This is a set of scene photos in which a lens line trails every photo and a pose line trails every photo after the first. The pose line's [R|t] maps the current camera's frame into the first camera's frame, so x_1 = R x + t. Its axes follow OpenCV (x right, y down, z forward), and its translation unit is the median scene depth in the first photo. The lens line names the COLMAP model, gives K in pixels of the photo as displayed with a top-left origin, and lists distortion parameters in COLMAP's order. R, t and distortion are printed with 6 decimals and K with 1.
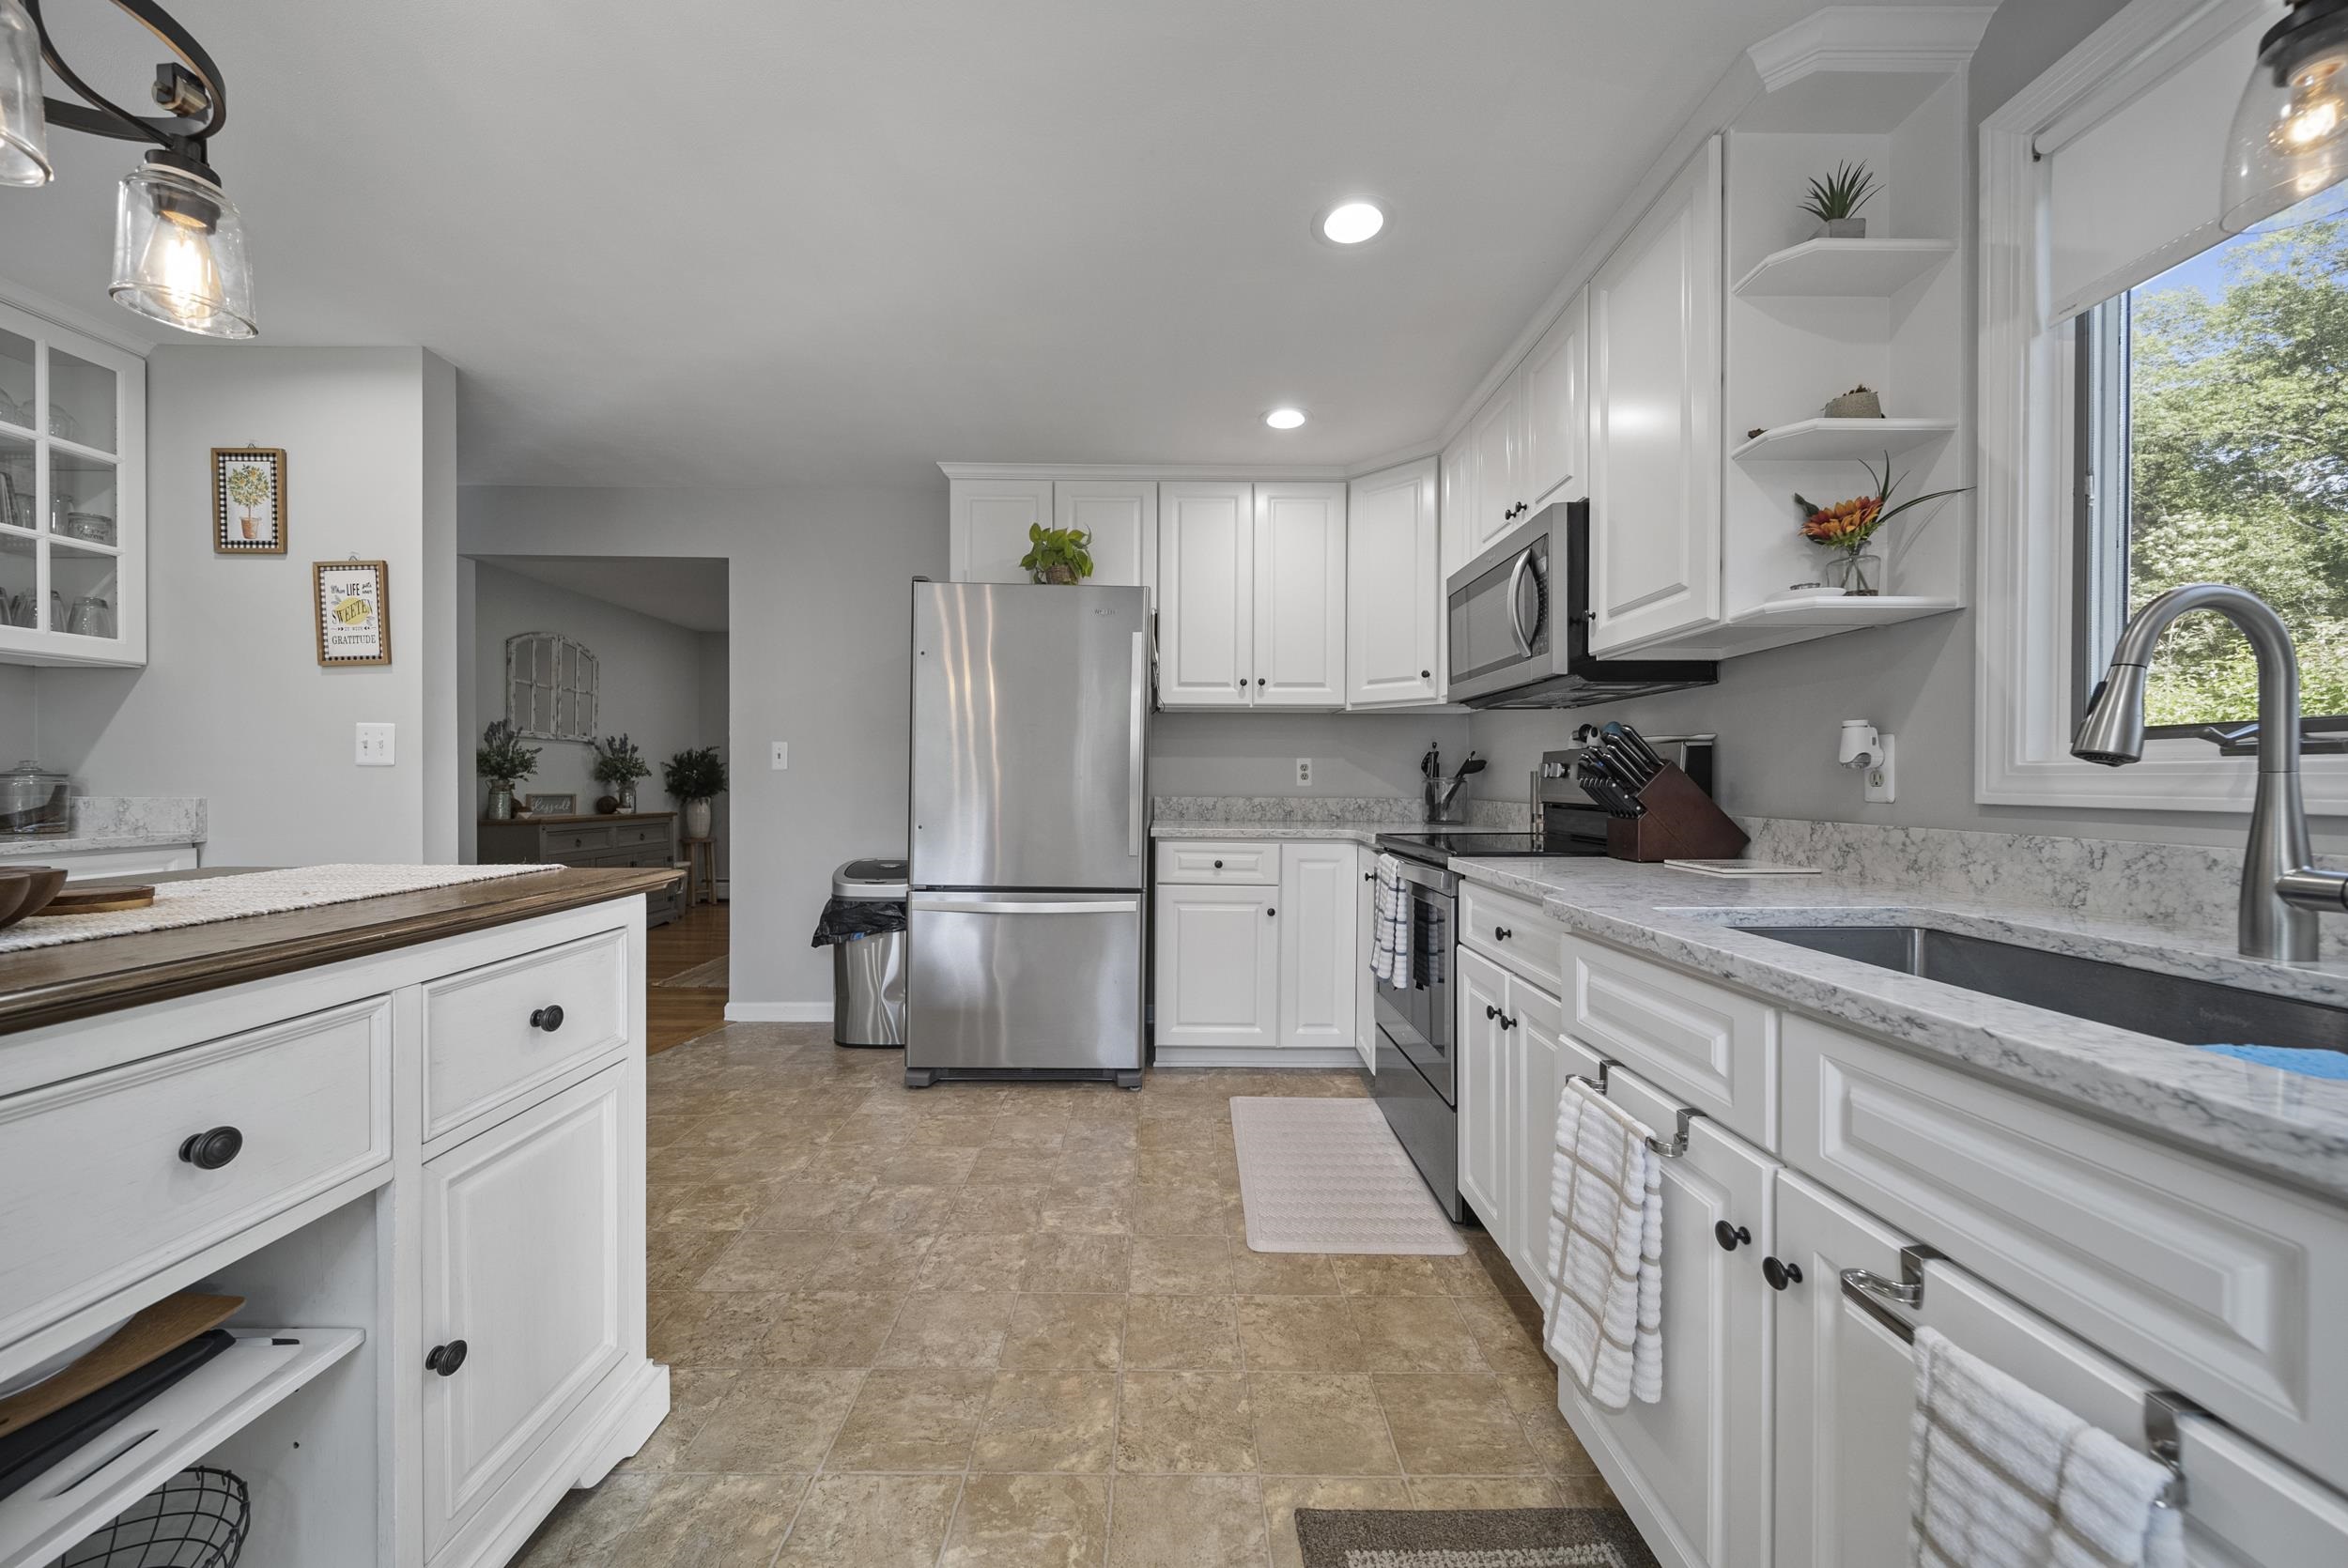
lens RADIAL K [[839.1, 0, 1163.4], [0, 839.1, 785.4], [0, 0, 1]] dist [0.000476, -0.001597]
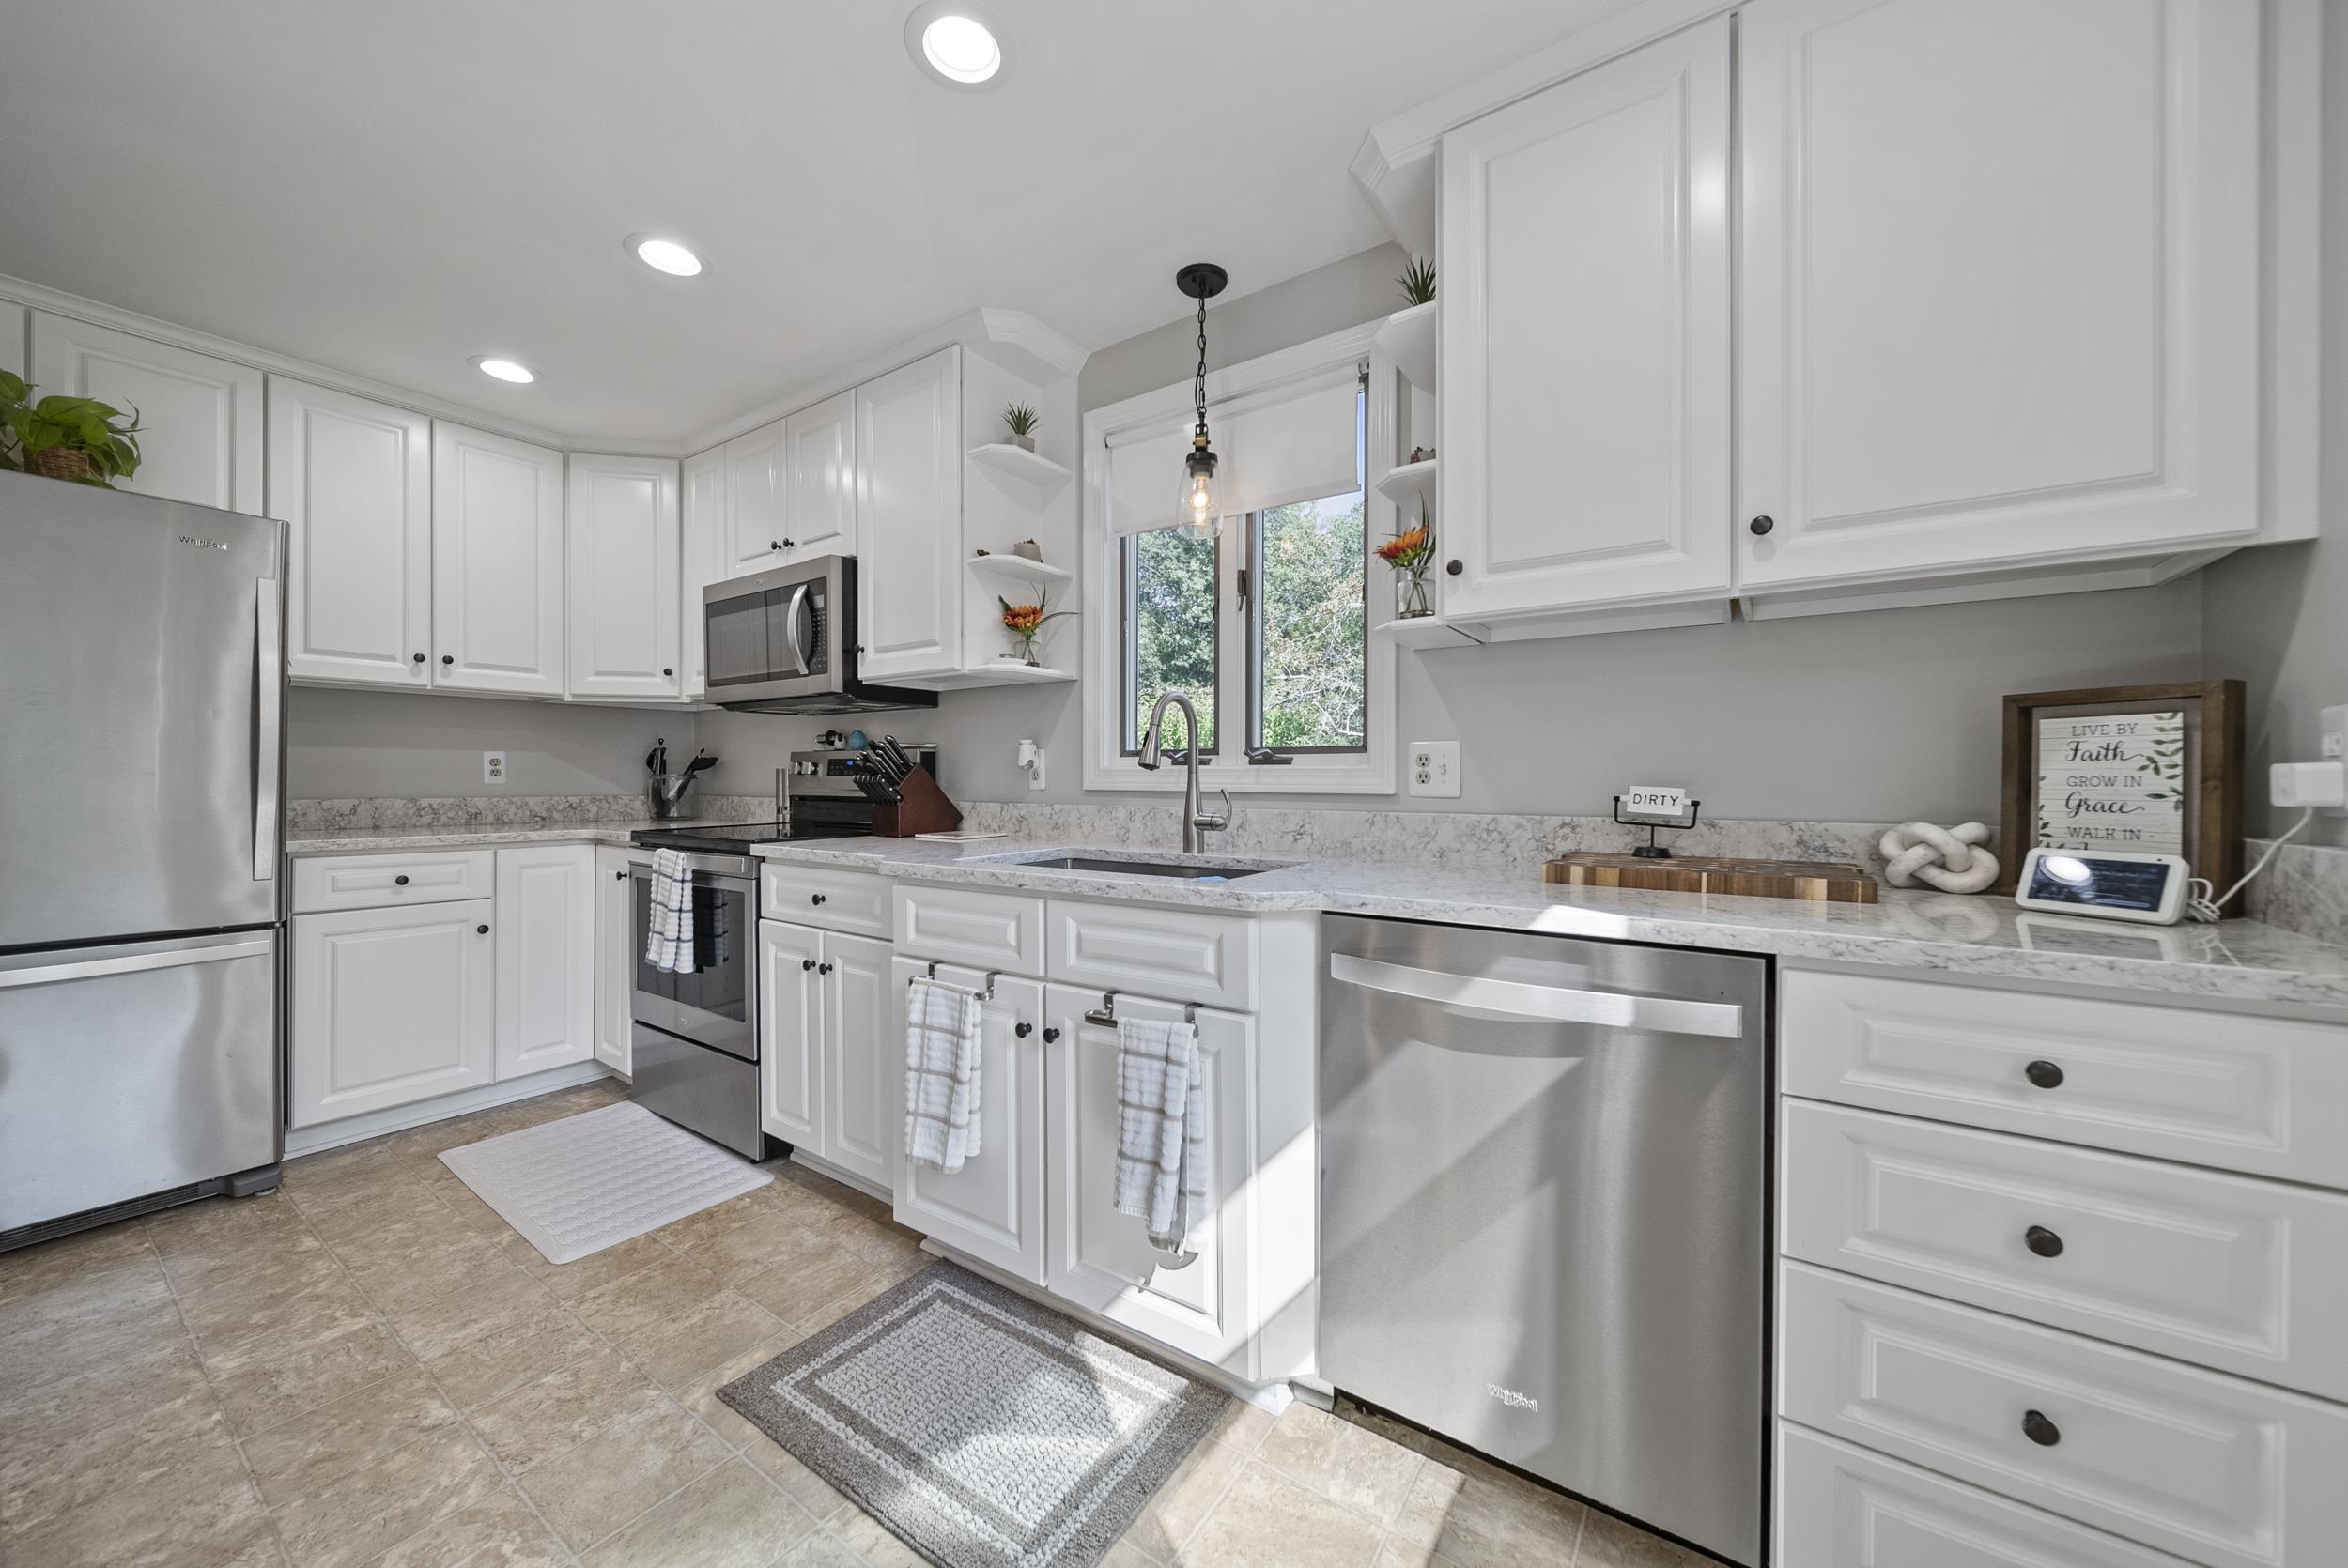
lens RADIAL K [[839.1, 0, 1180.3], [0, 839.1, 780.7], [0, 0, 1]] dist [0.000476, -0.001597]
pose [[0.569052, -0.006268, 0.822277, -0.287476], [0.006623, 0.999973, 0.003039, -0.001042], [-0.822275, 0.003717, 0.569079, -0.144023]]
